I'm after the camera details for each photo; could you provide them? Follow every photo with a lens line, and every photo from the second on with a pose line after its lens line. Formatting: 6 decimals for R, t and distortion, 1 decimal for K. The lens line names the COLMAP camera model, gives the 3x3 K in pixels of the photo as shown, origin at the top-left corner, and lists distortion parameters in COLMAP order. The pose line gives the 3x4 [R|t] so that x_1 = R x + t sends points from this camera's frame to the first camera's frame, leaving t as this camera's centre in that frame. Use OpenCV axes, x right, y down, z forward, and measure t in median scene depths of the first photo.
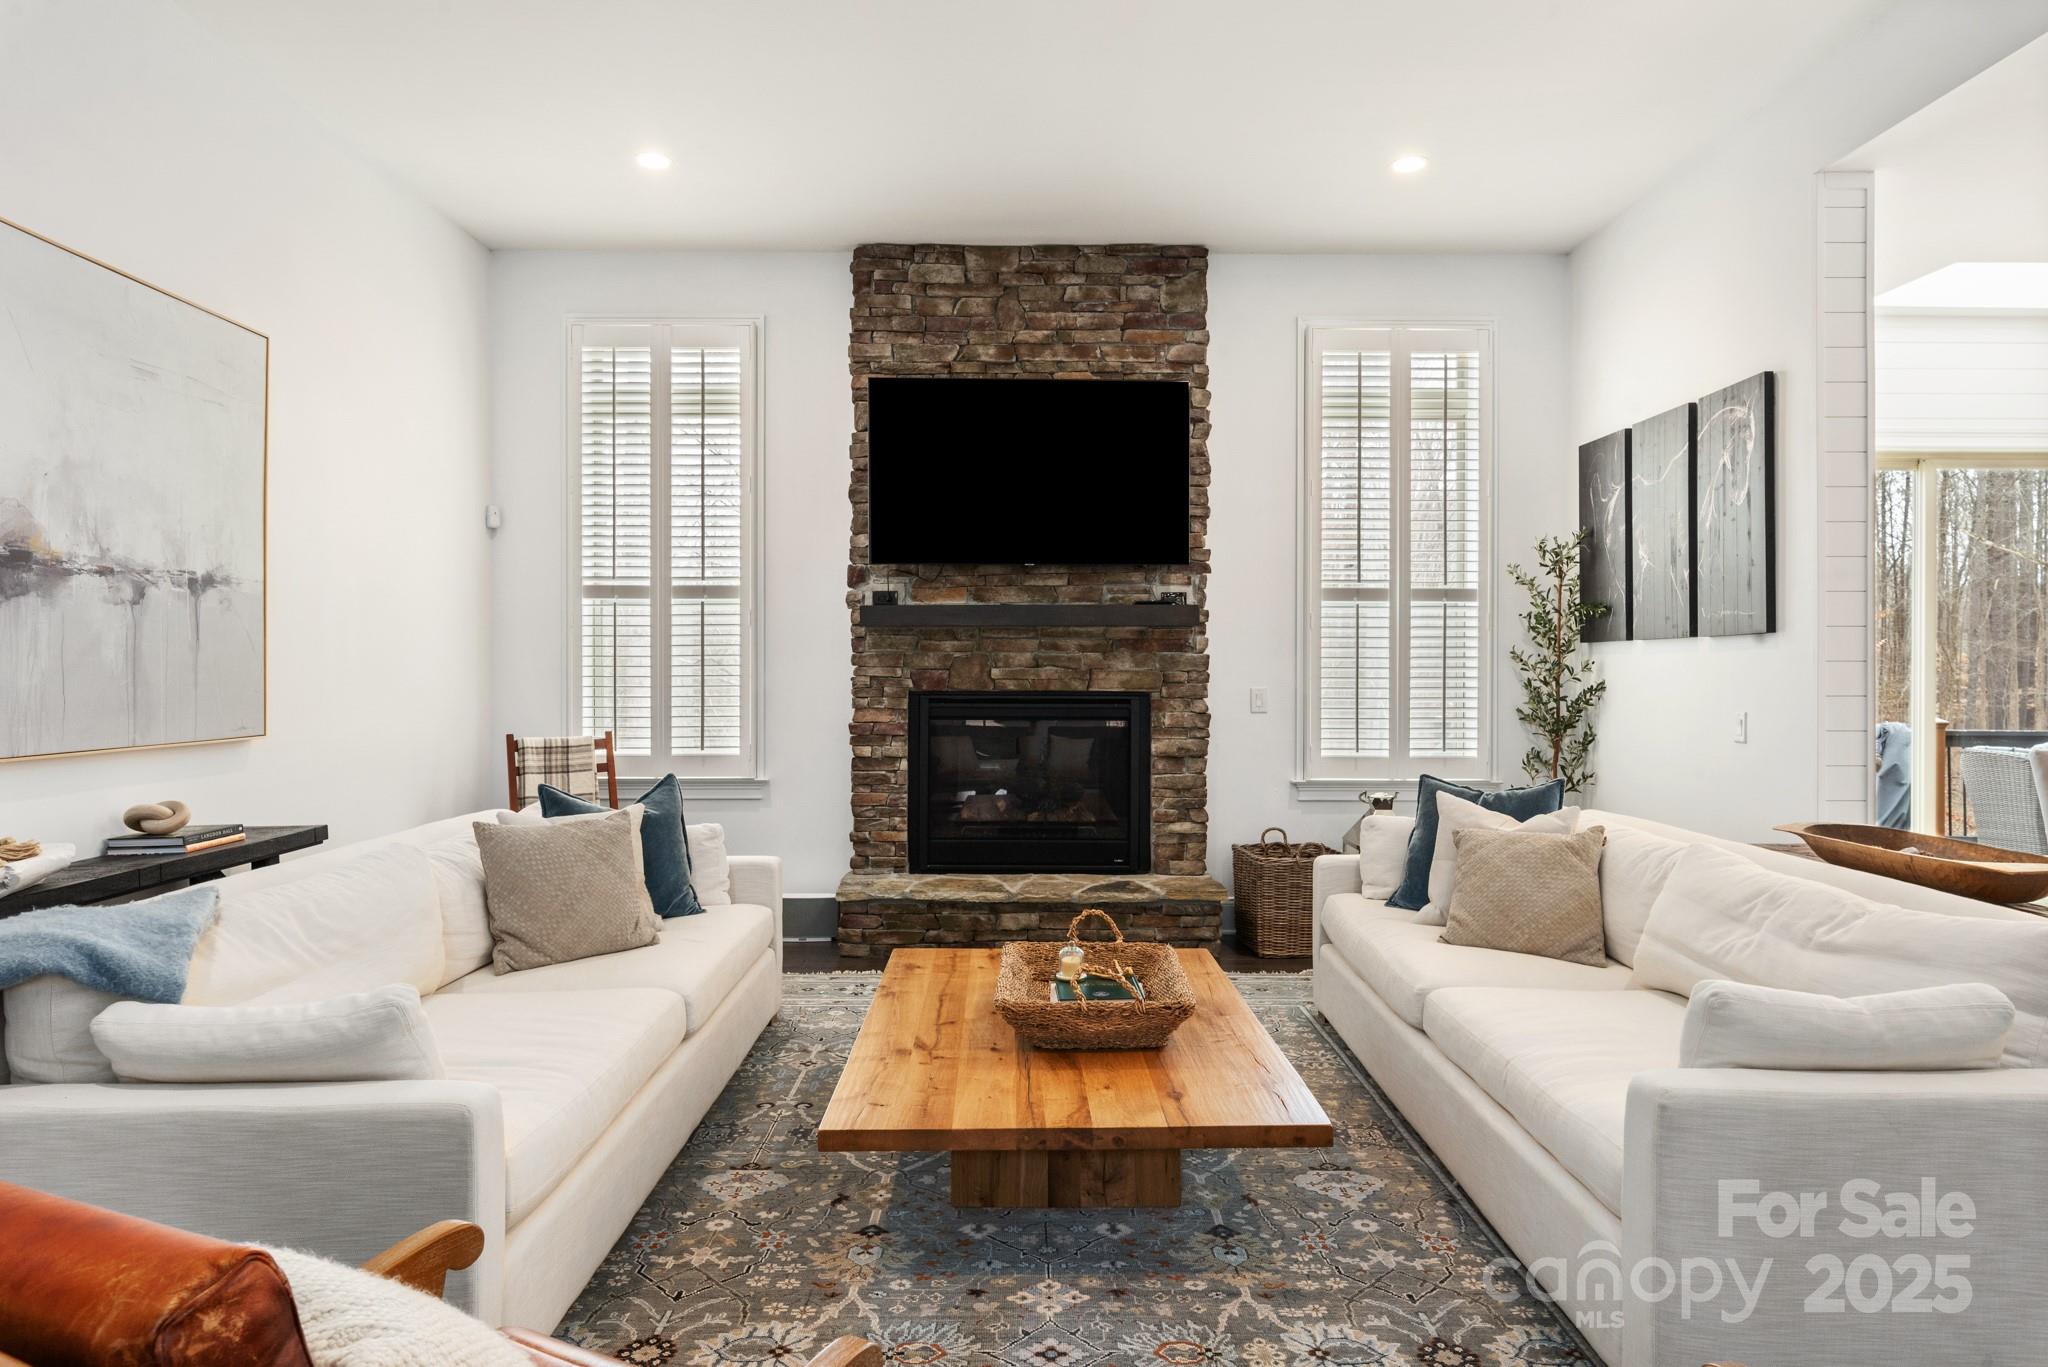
lens RADIAL K [[1288.5, 0, 1026.1], [0, 1288.5, 675.2], [0, 0, 1]] dist [0.000454, 0.000128]
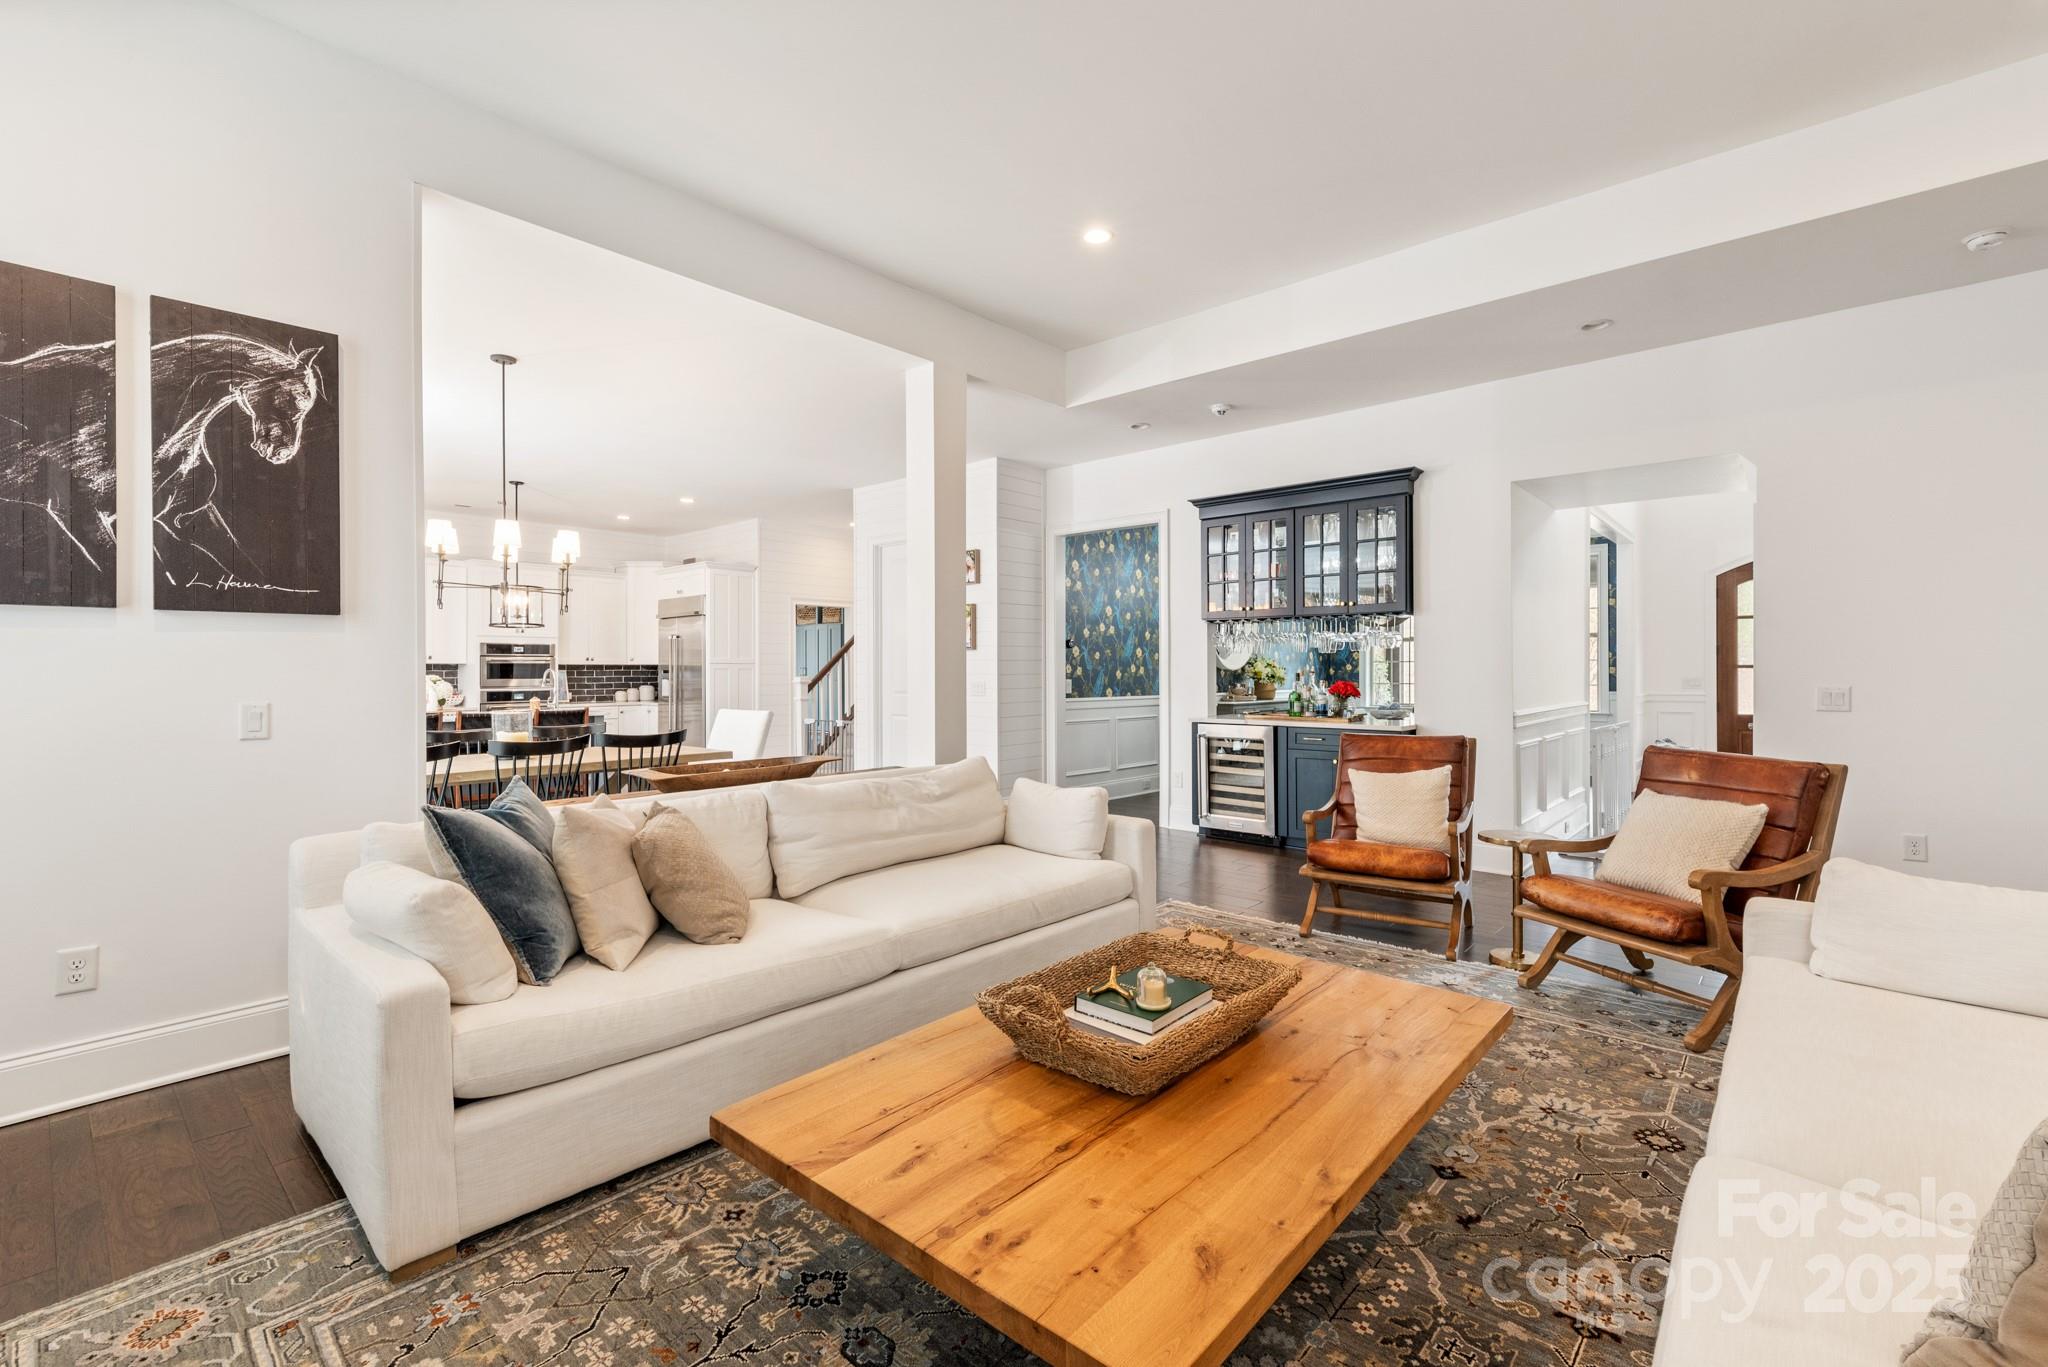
lens RADIAL K [[892.4, 0, 1025.4], [0, 892.4, 679.7], [0, 0, 1]] dist [-0.001872, -0.000204]
pose [[-0.743110, -0.002592, 0.669165, -0.354311], [0.007803, 0.999891, 0.012539, 0.014253], [-0.669124, 0.014540, -0.743008, 1.783628]]
